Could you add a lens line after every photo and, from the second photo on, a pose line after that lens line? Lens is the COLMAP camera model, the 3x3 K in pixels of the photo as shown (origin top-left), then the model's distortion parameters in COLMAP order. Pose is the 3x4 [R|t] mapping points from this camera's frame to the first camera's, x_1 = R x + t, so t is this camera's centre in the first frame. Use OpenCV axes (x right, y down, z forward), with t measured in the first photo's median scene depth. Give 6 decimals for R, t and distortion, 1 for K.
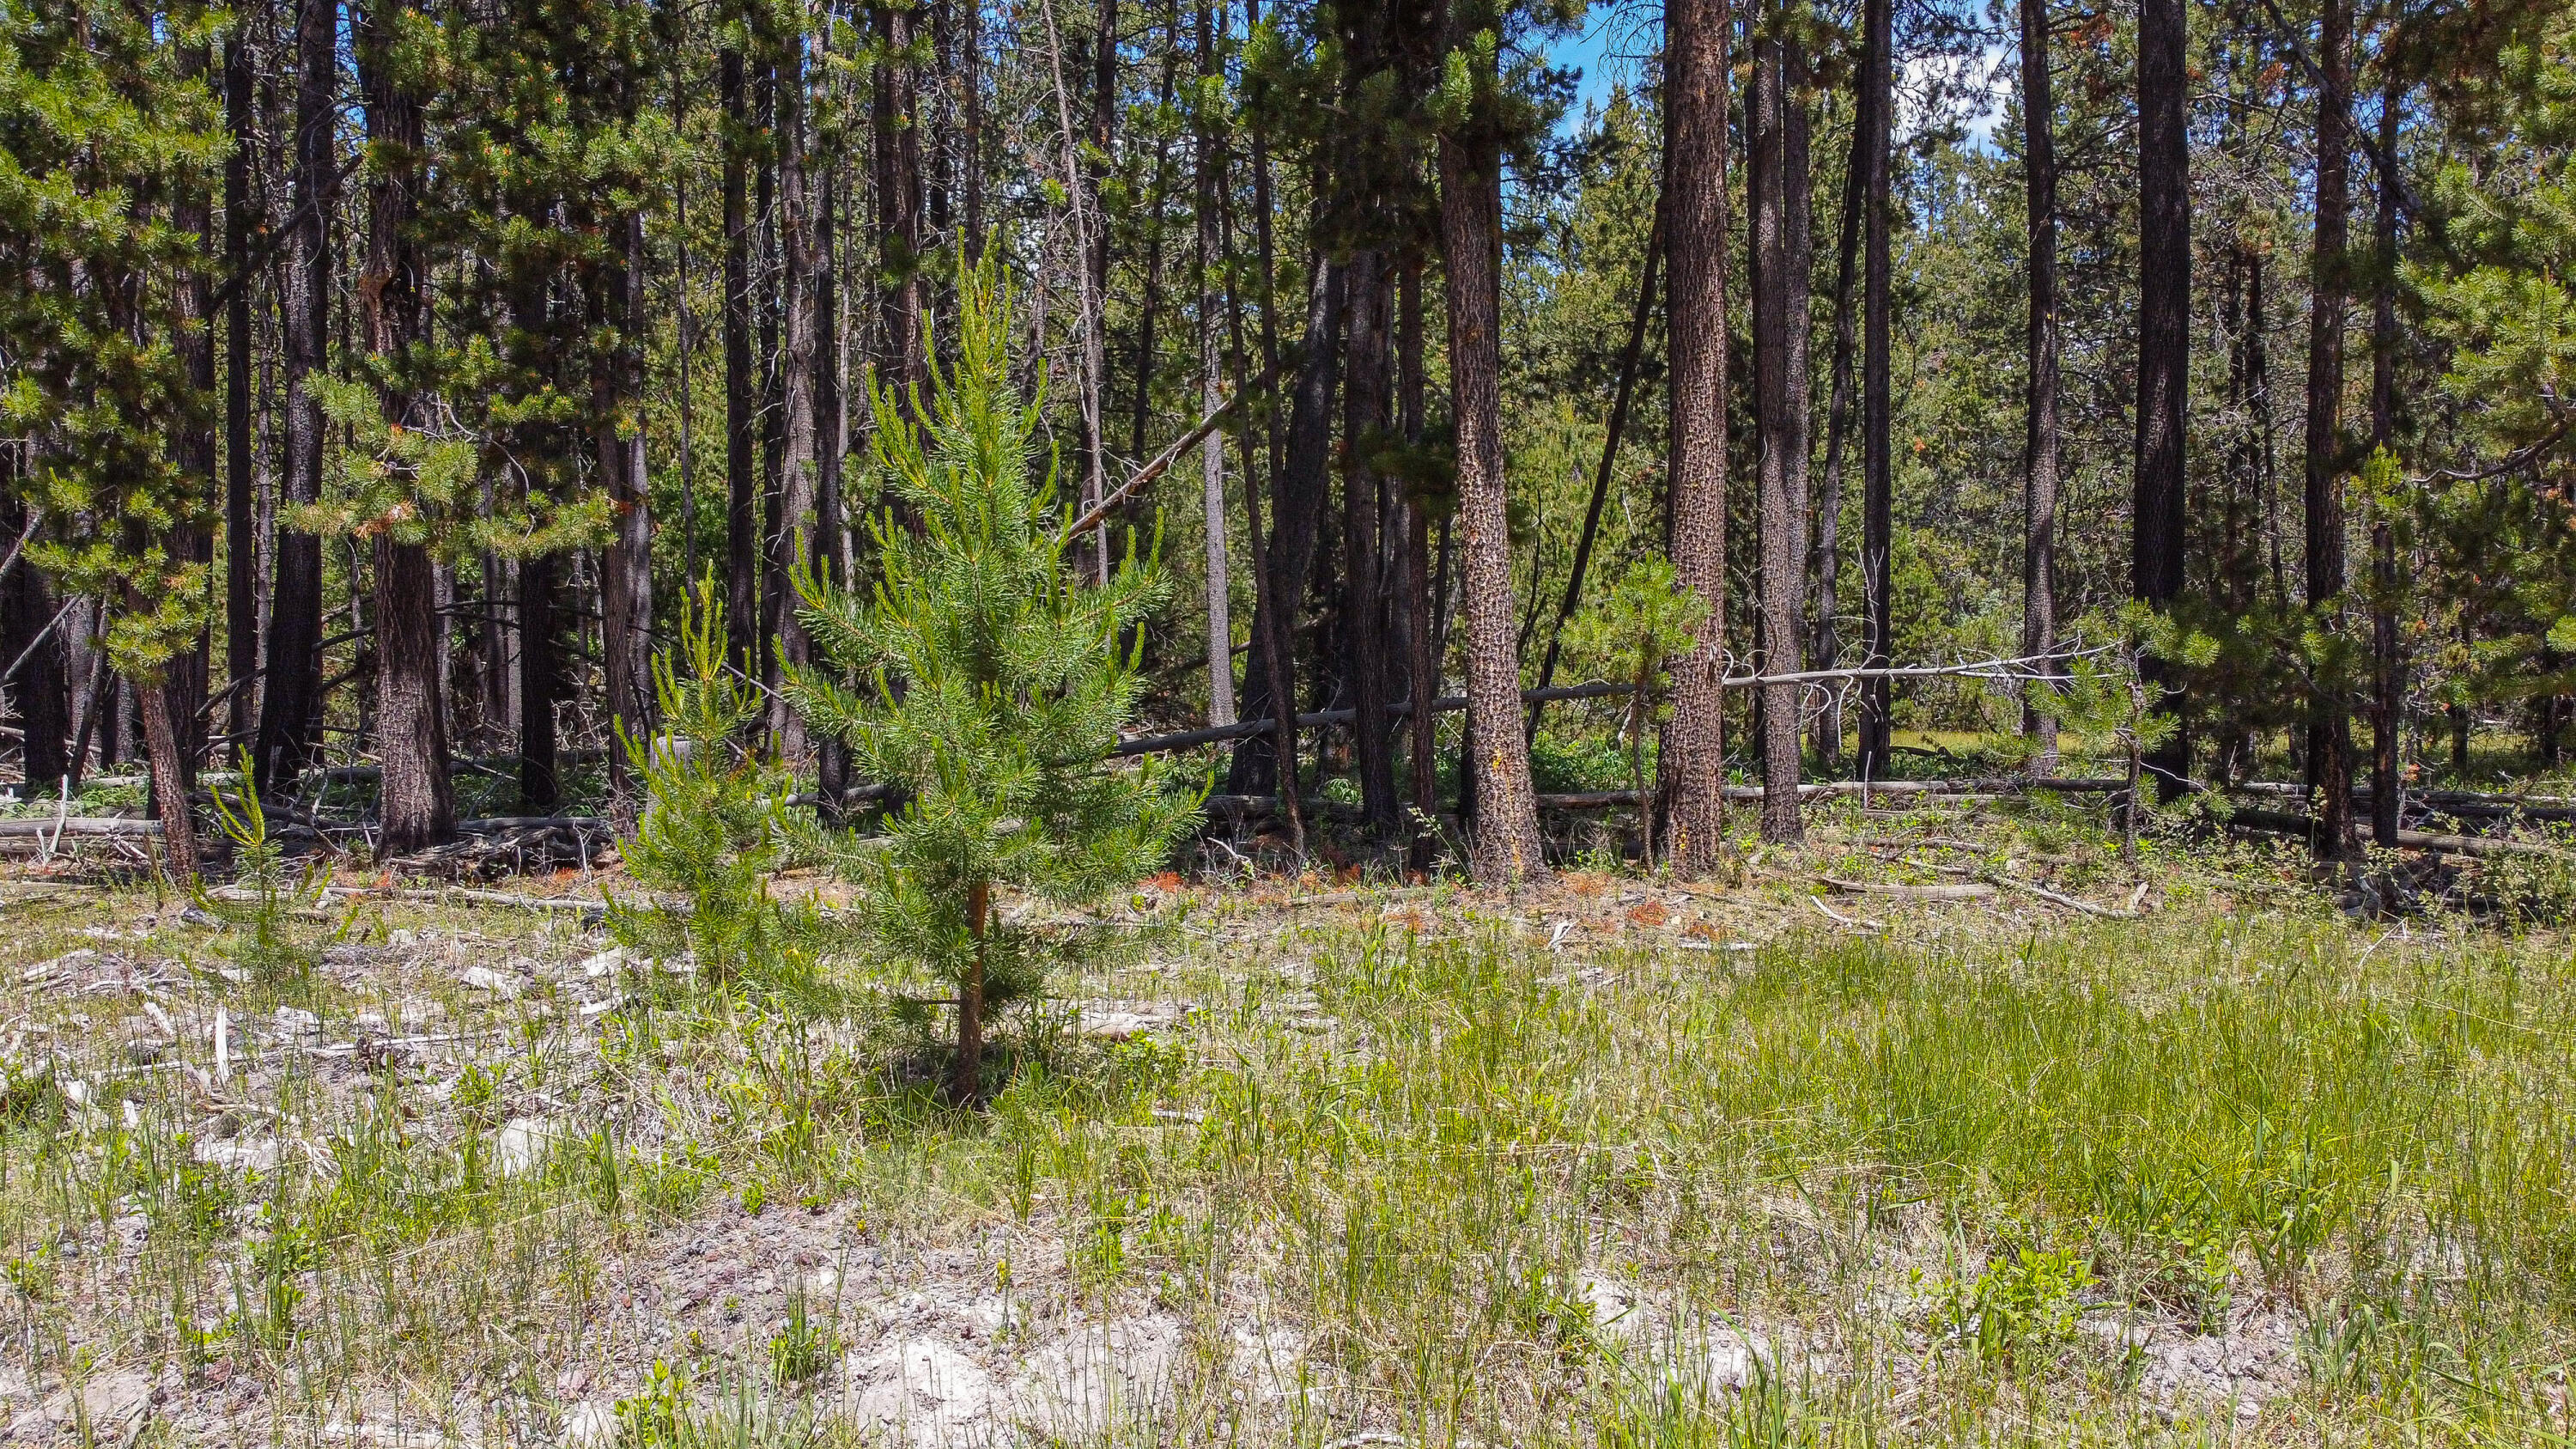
lens RADIAL K [[1942.9, 0, 1276.5], [0, 1942.9, 719.0], [0, 0, 1]] dist [-0.003357, -0.001834]
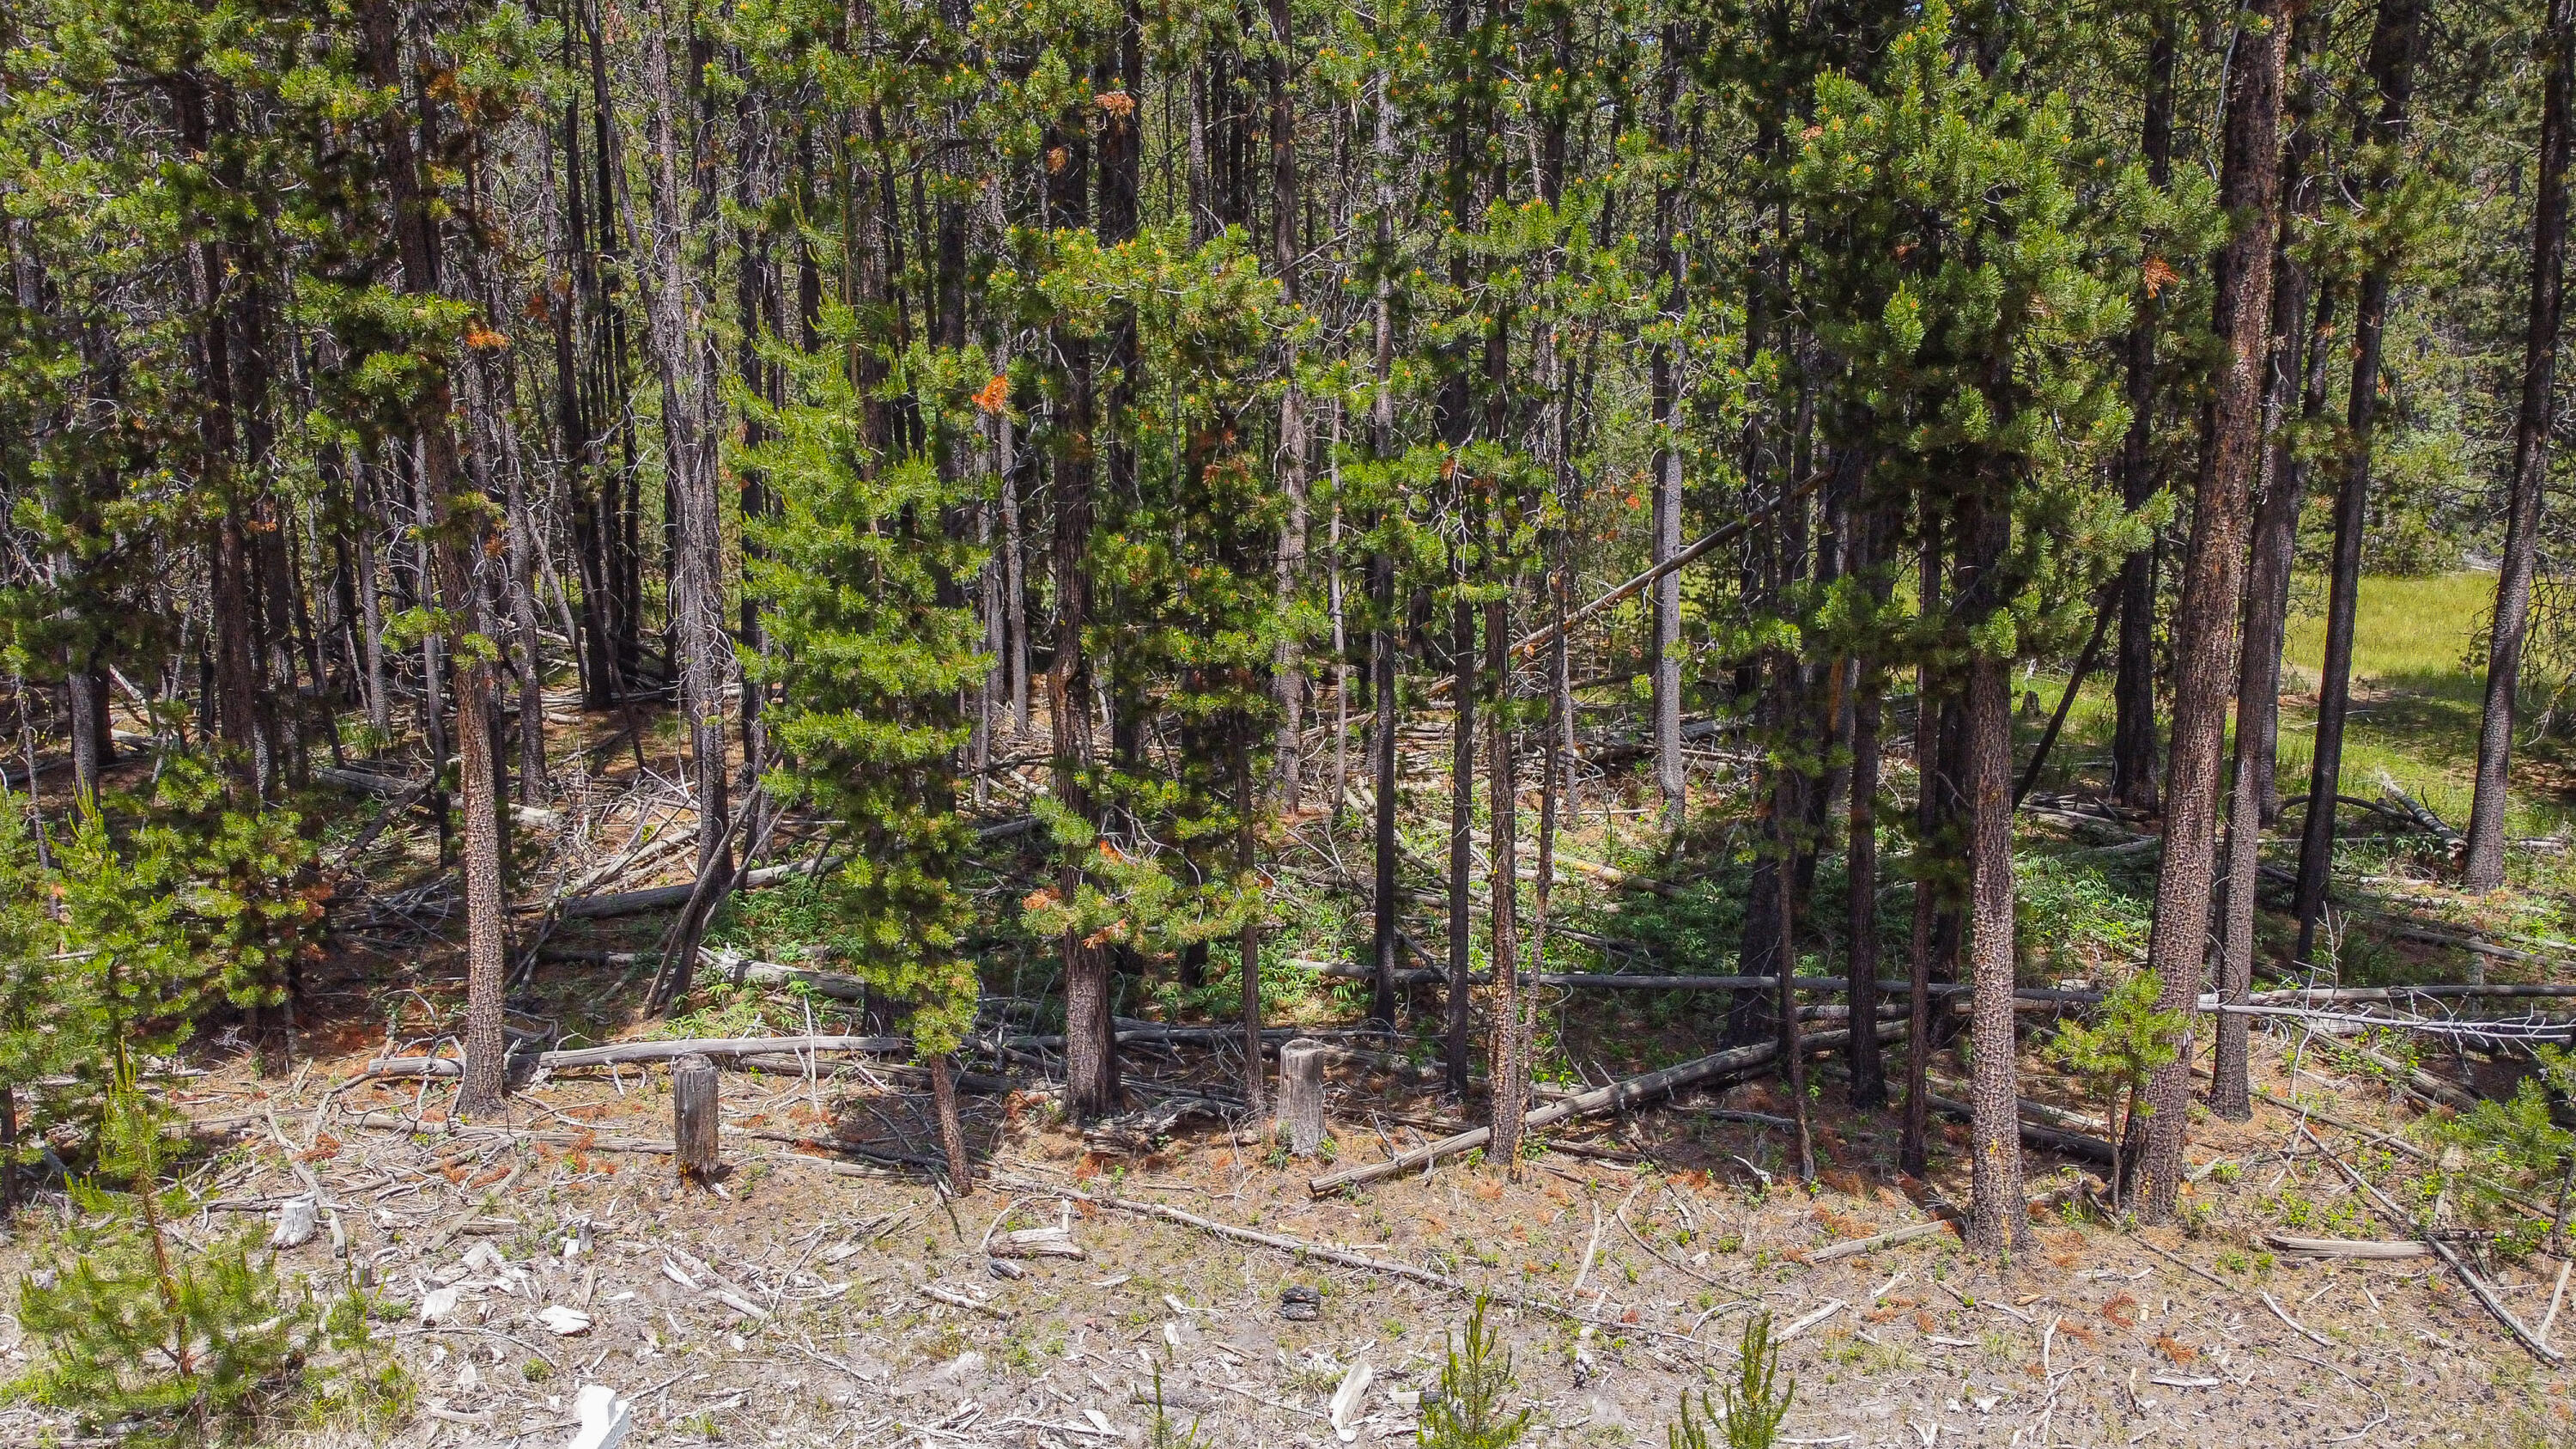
lens RADIAL K [[1967.2, 0, 1288.0], [0, 1967.2, 724.5], [0, 0, 1]] dist [0.008915, 0.003047]
pose [[0.986366, 0.034270, -0.160957, -0.023510], [-0.006105, 0.985024, 0.172312, -0.080282], [0.164452, -0.168980, 0.971803, -0.038440]]
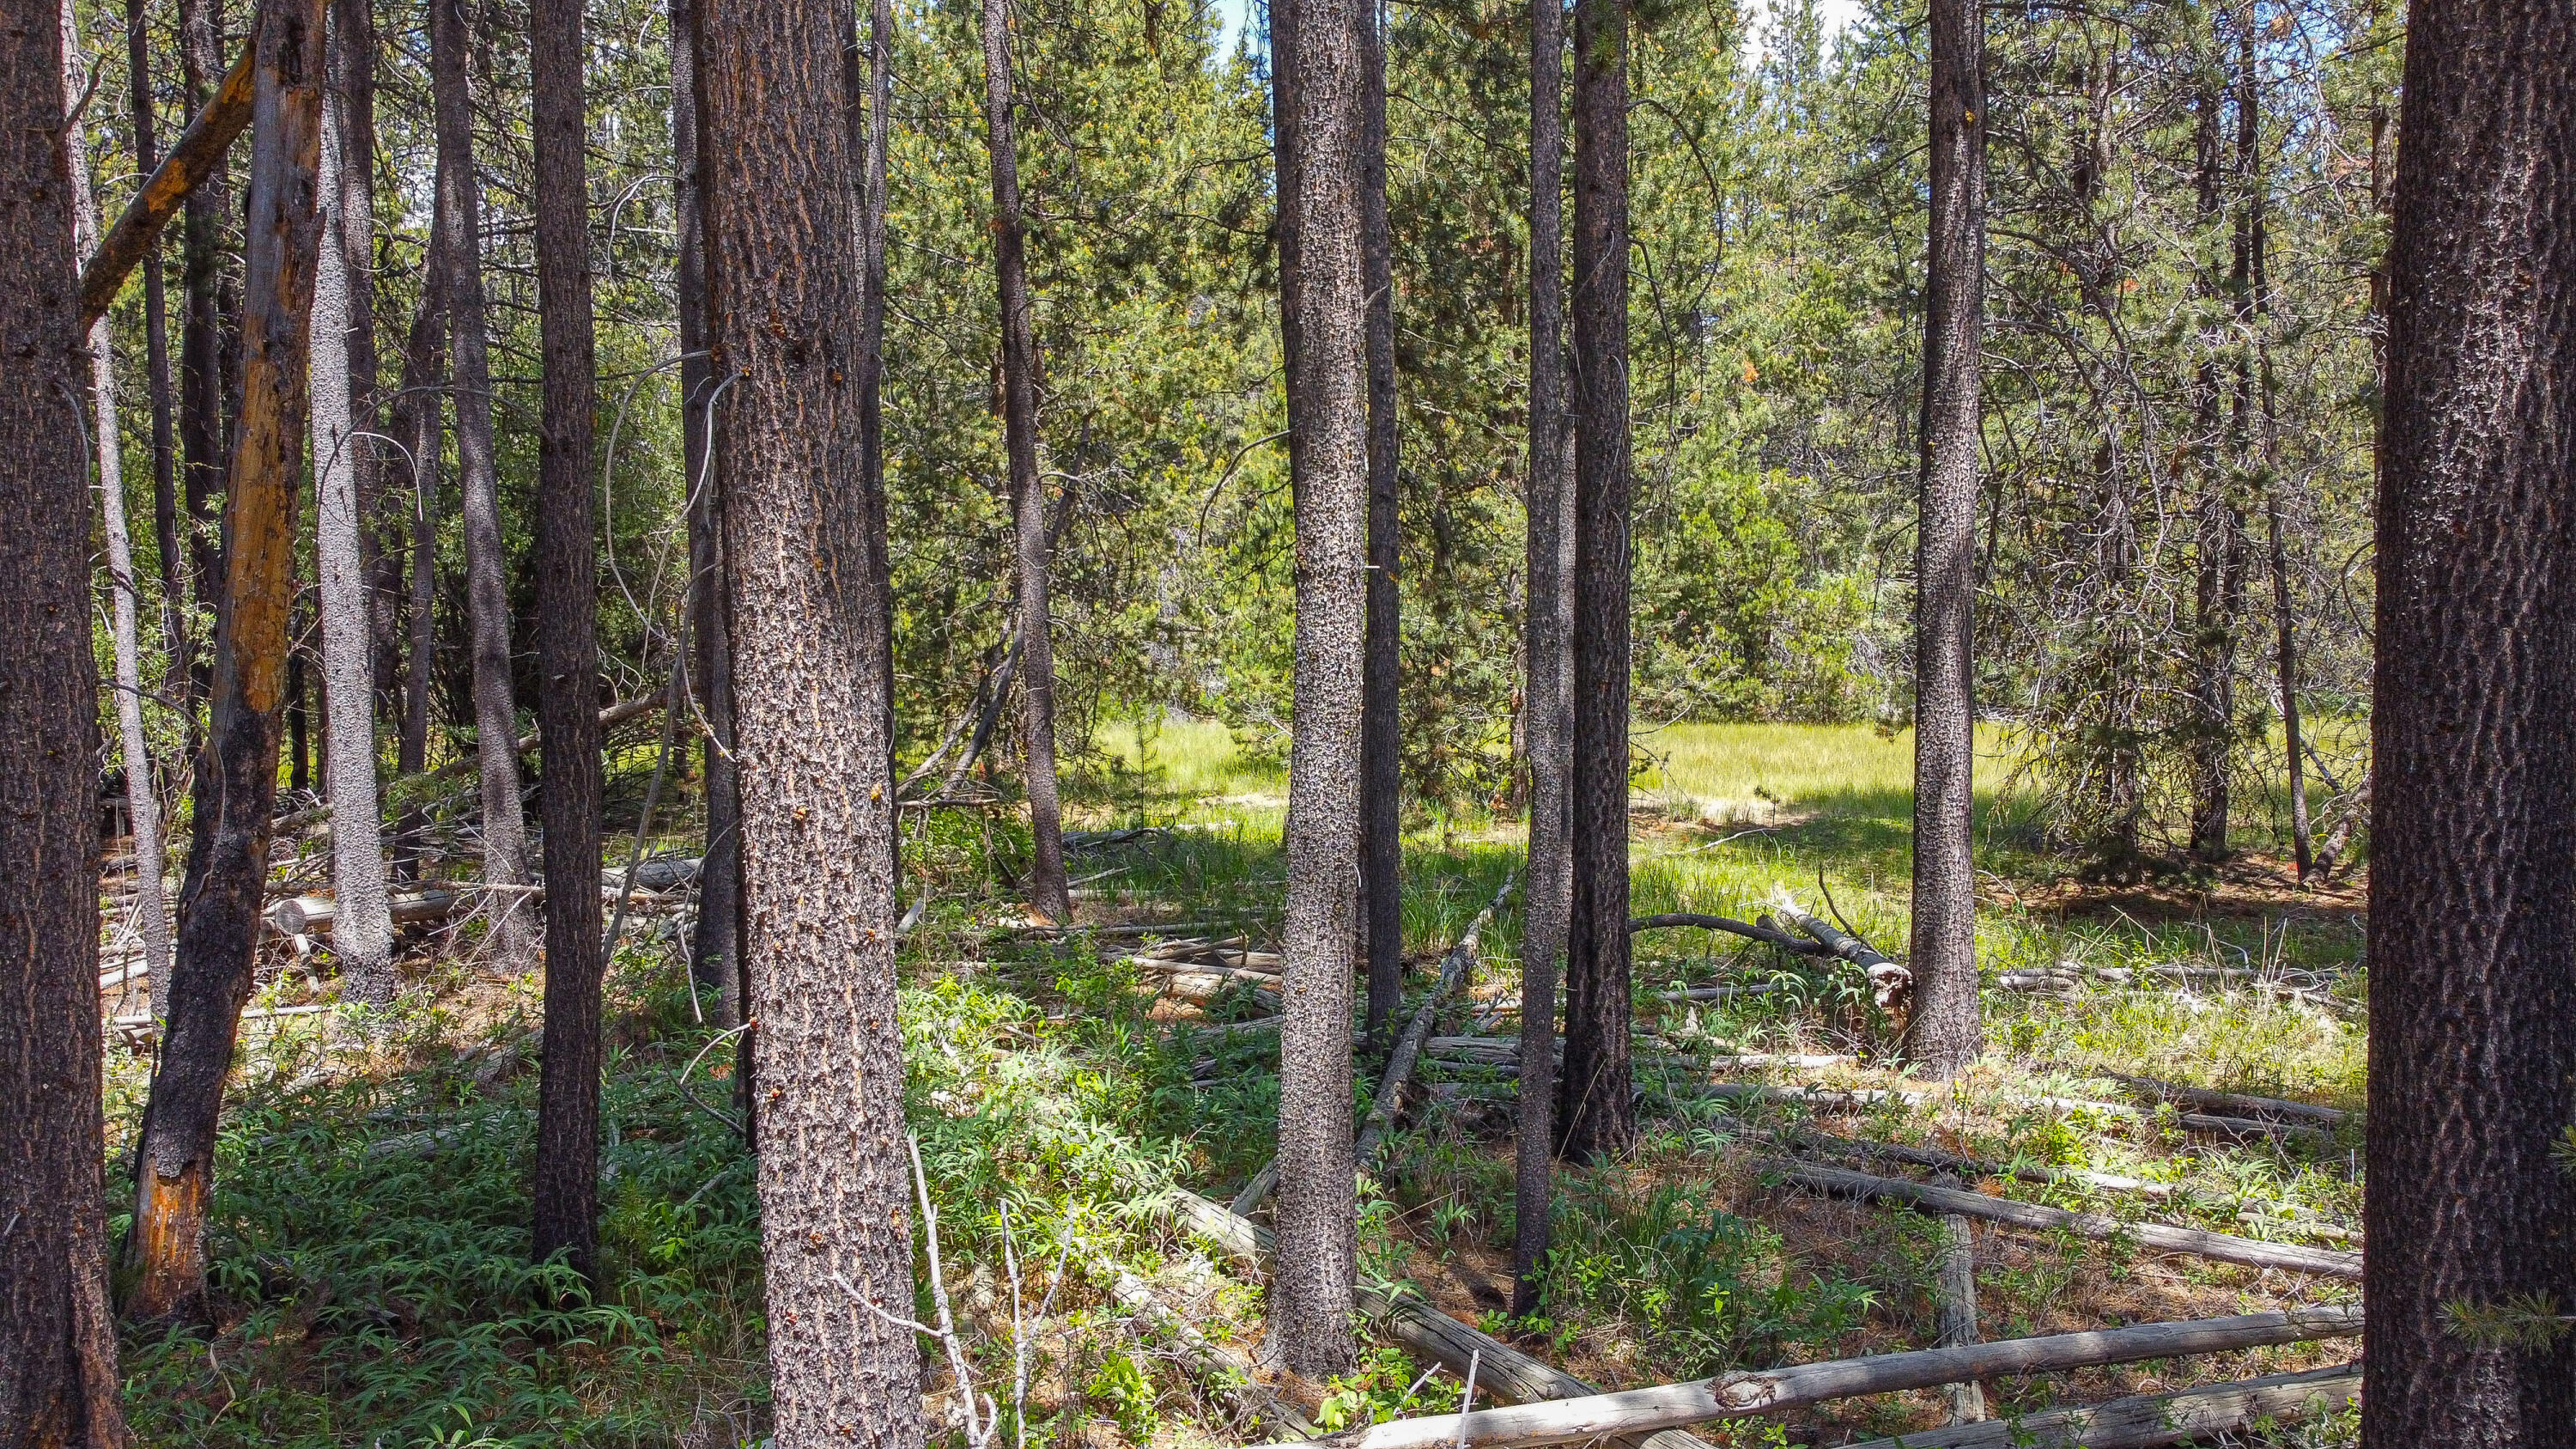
lens RADIAL K [[1967.2, 0, 1288.0], [0, 1967.2, 724.5], [0, 0, 1]] dist [0.008915, 0.003047]
pose [[0.997316, -0.009203, 0.072640, 0.065413], [0.006130, 0.999081, 0.042416, -0.027072], [-0.072964, -0.041857, 0.996456, 0.177558]]
